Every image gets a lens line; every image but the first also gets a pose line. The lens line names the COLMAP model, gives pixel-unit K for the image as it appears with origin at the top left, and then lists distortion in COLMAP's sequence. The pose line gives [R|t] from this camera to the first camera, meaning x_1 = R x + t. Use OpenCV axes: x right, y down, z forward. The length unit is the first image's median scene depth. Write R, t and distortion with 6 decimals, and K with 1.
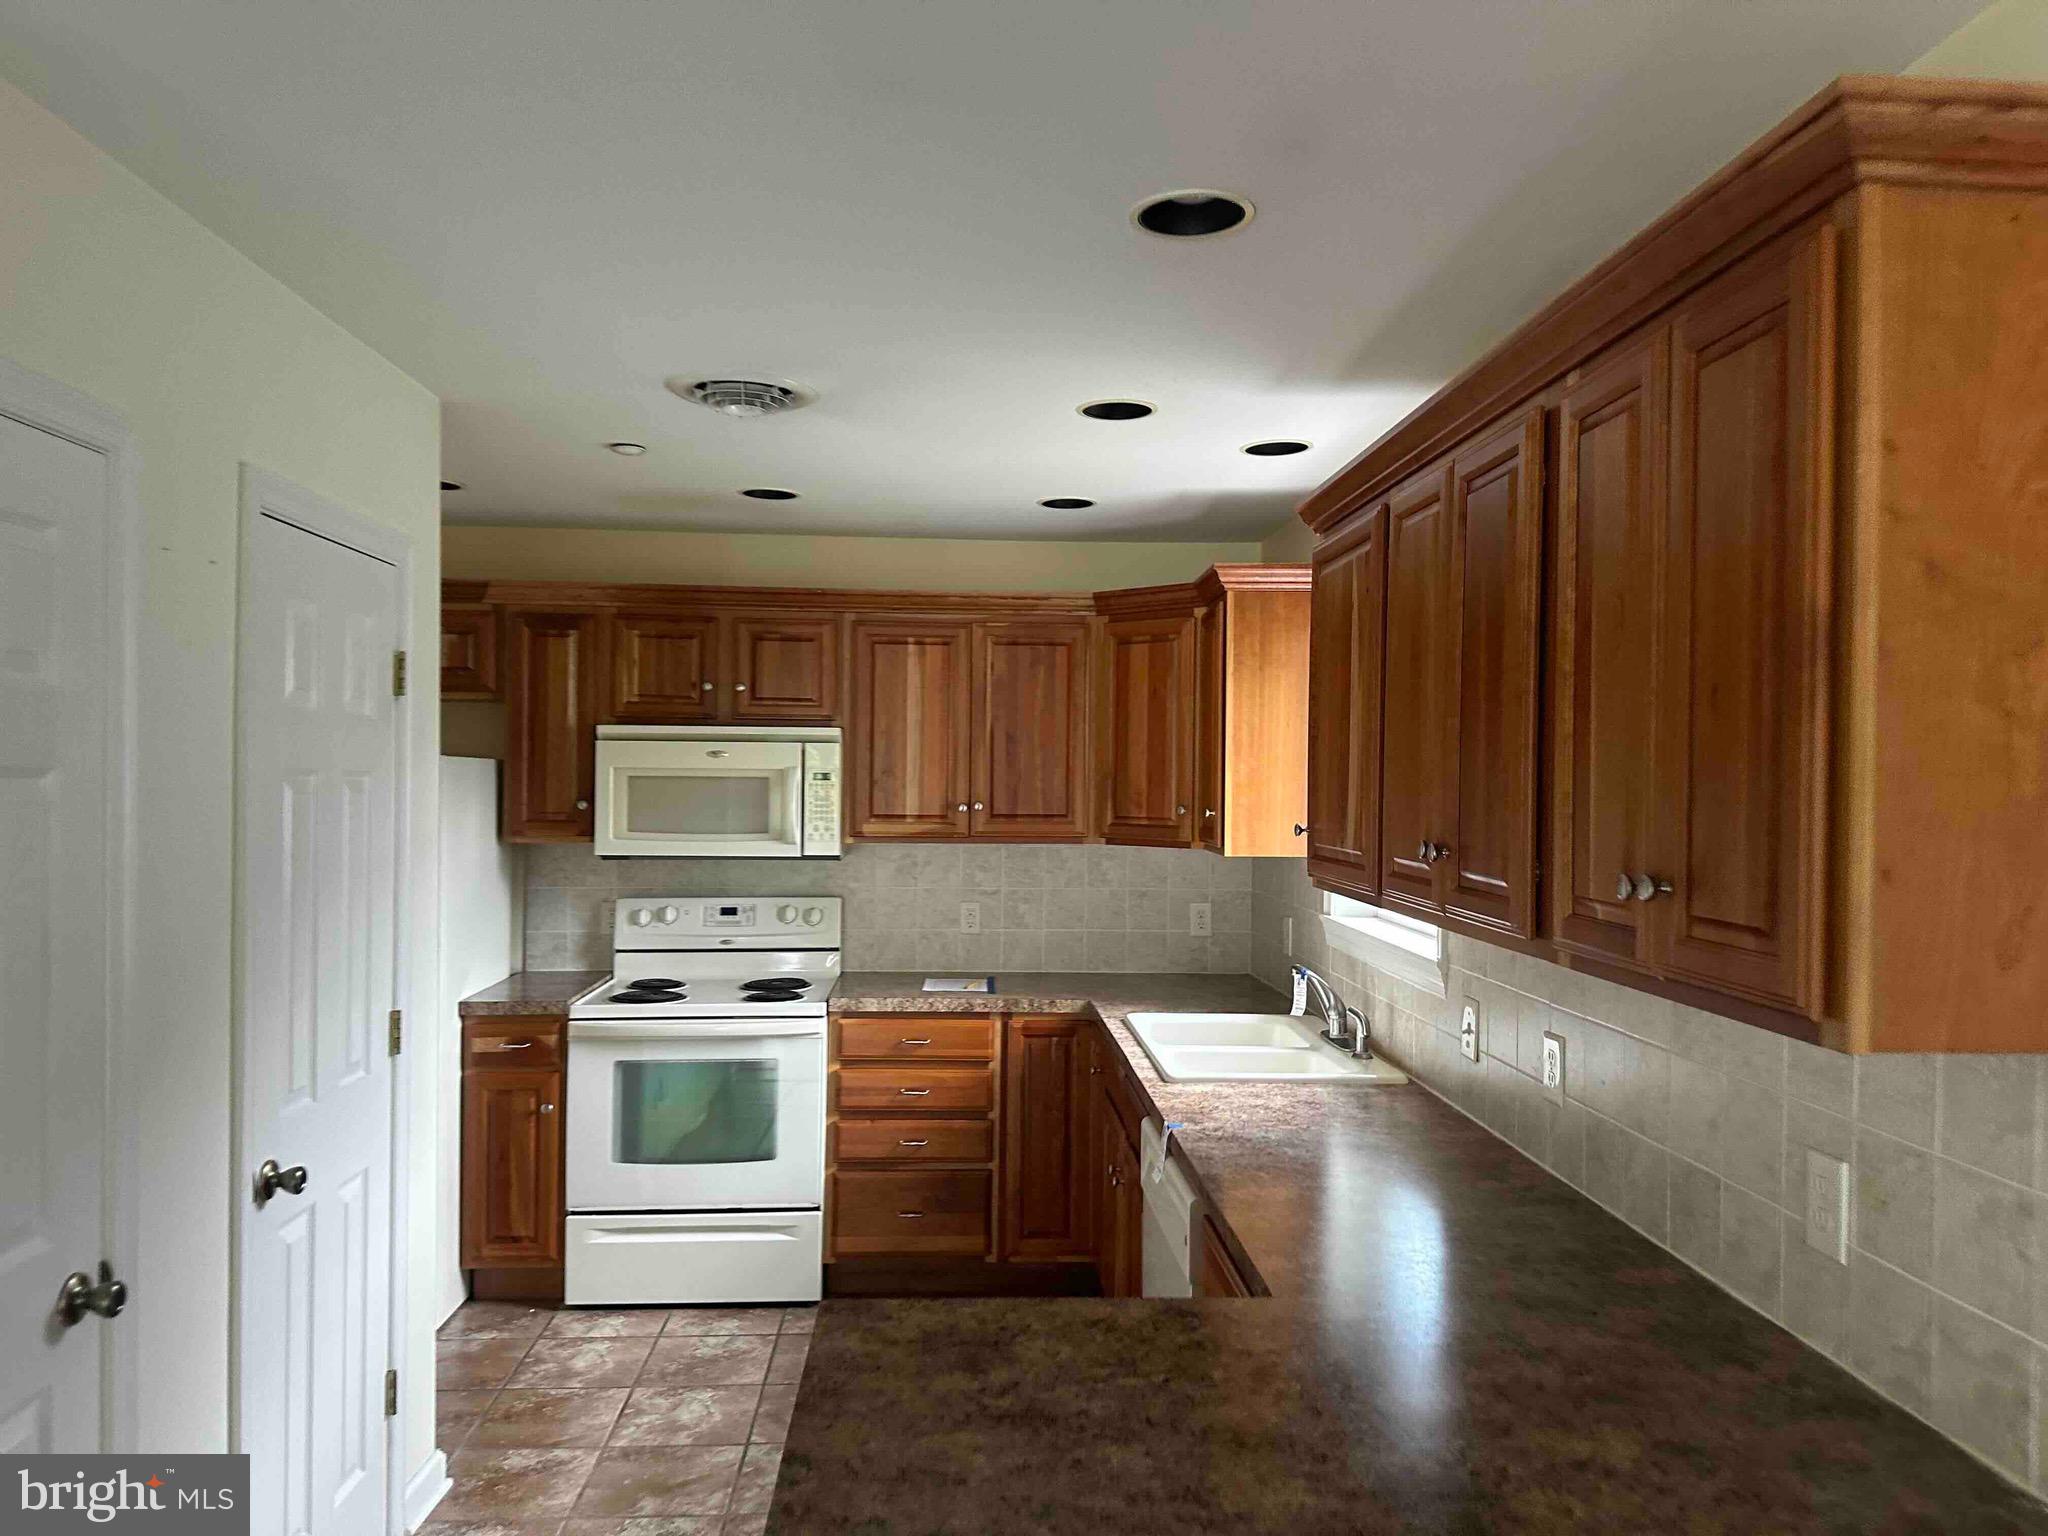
lens RADIAL K [[1489.1, 0, 1023.8], [0, 1489.1, 774.0], [0, 0, 1]] dist [0.077636, -0.101457]
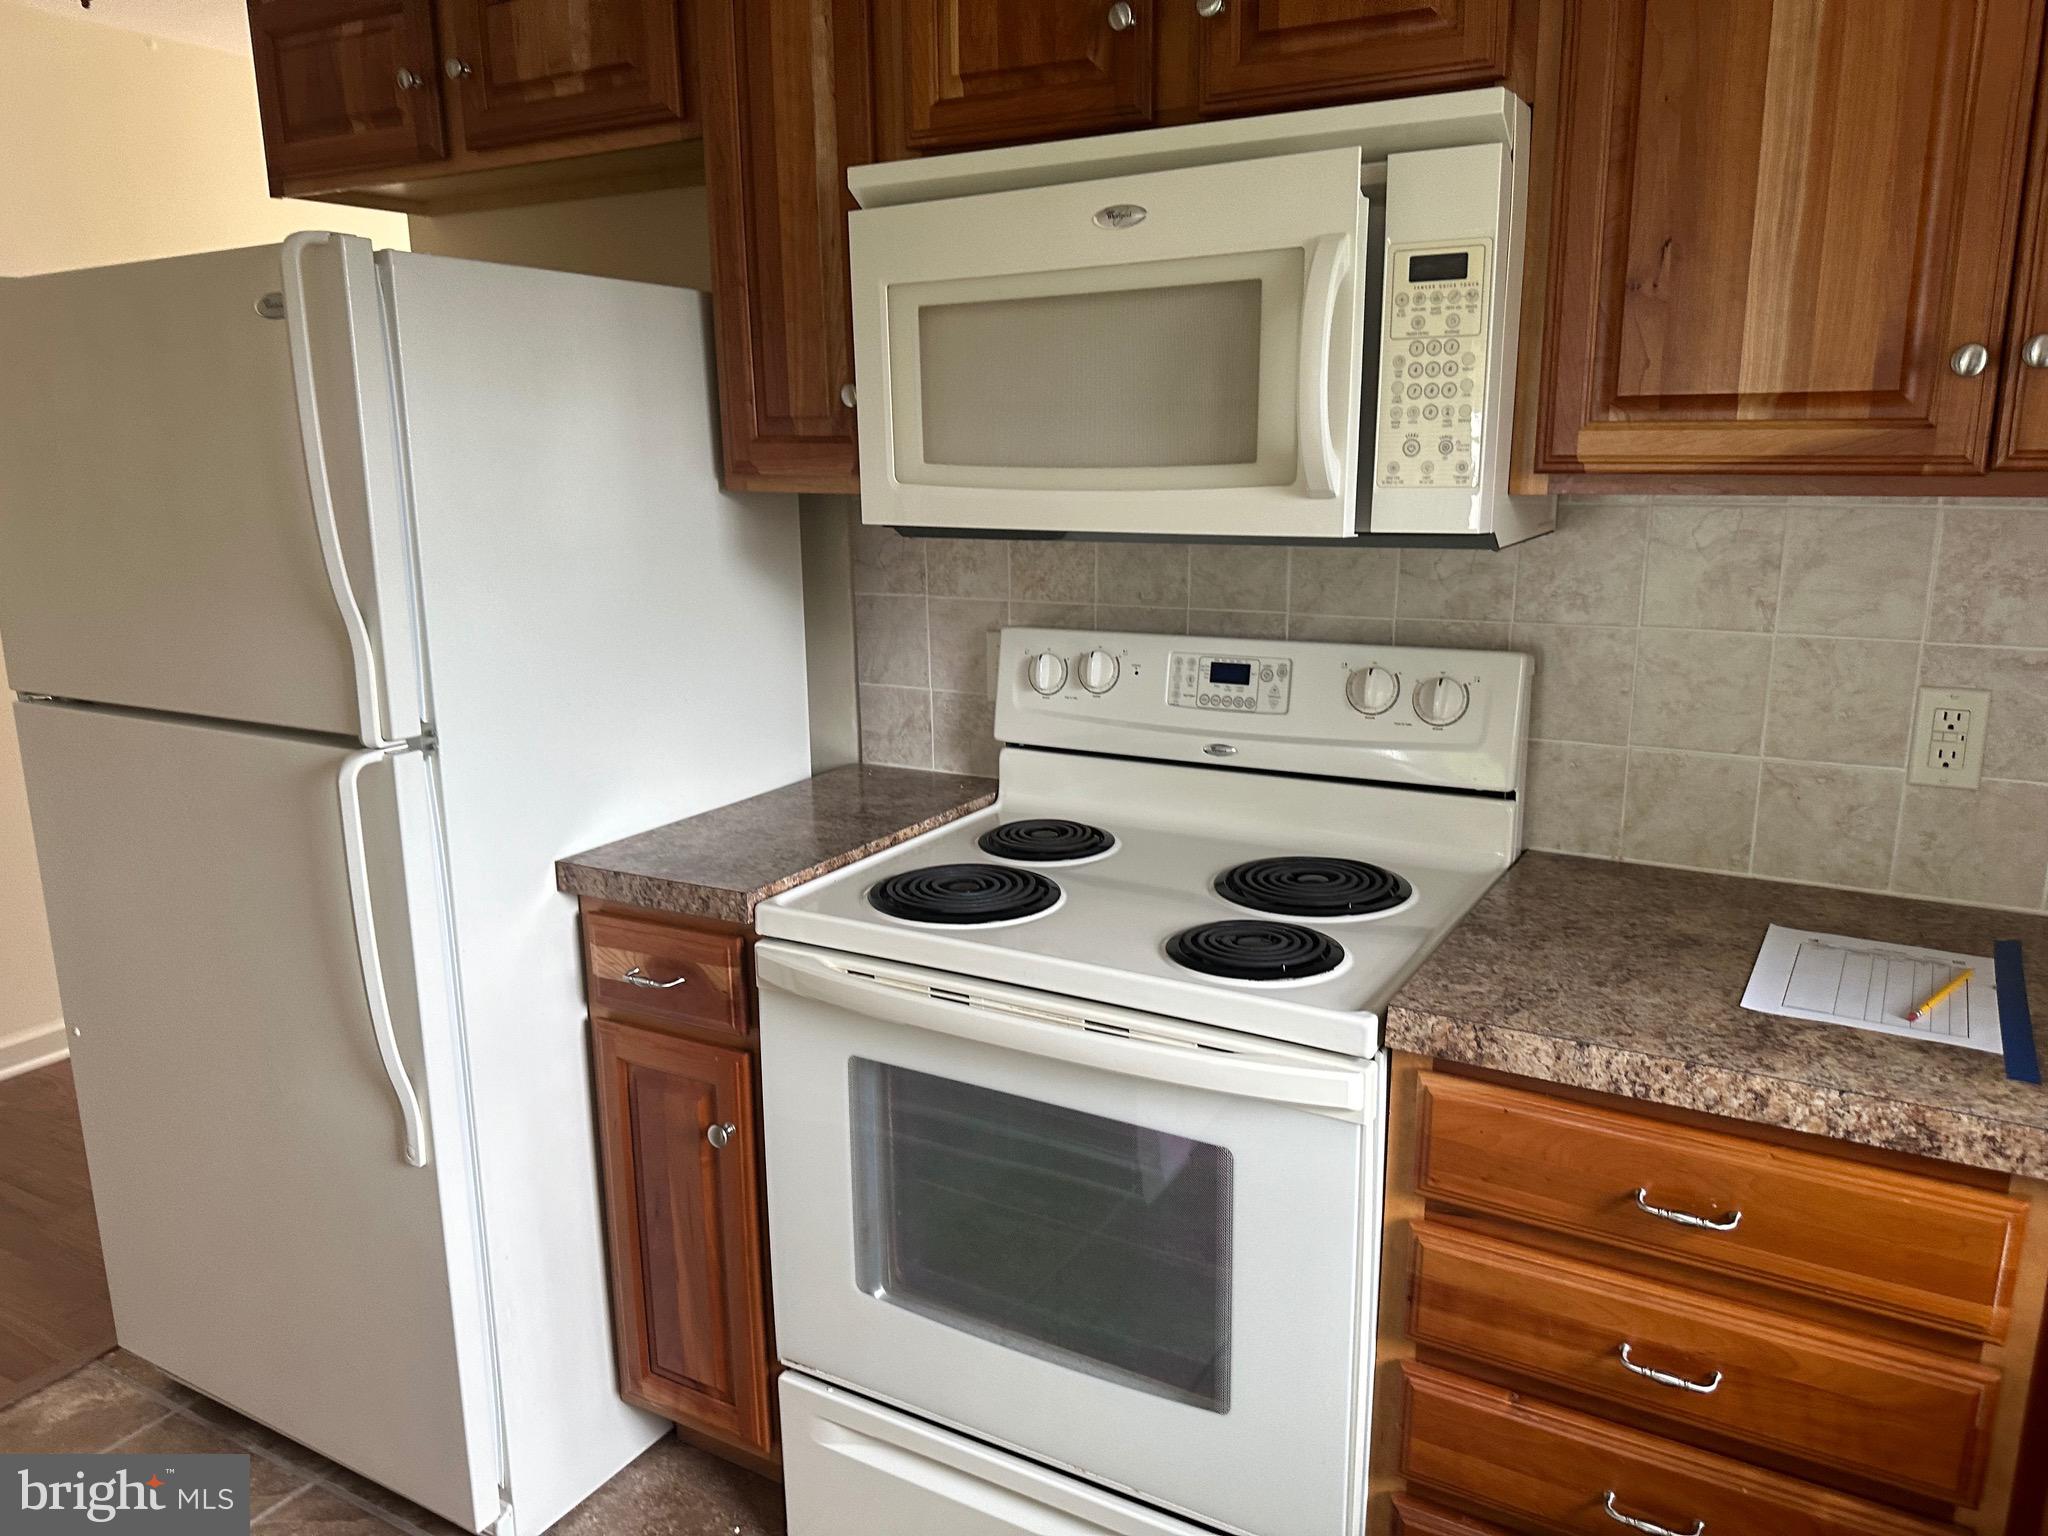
lens RADIAL K [[1489.1, 0, 1026.0], [0, 1489.1, 779.0], [0, 0, 1]] dist [0.077636, -0.101457]
pose [[0.845770, 0.102049, -0.523697, -0.034923], [0.015355, 0.976476, 0.215078, 0.035213], [0.533326, -0.189948, 0.824307, 0.671678]]
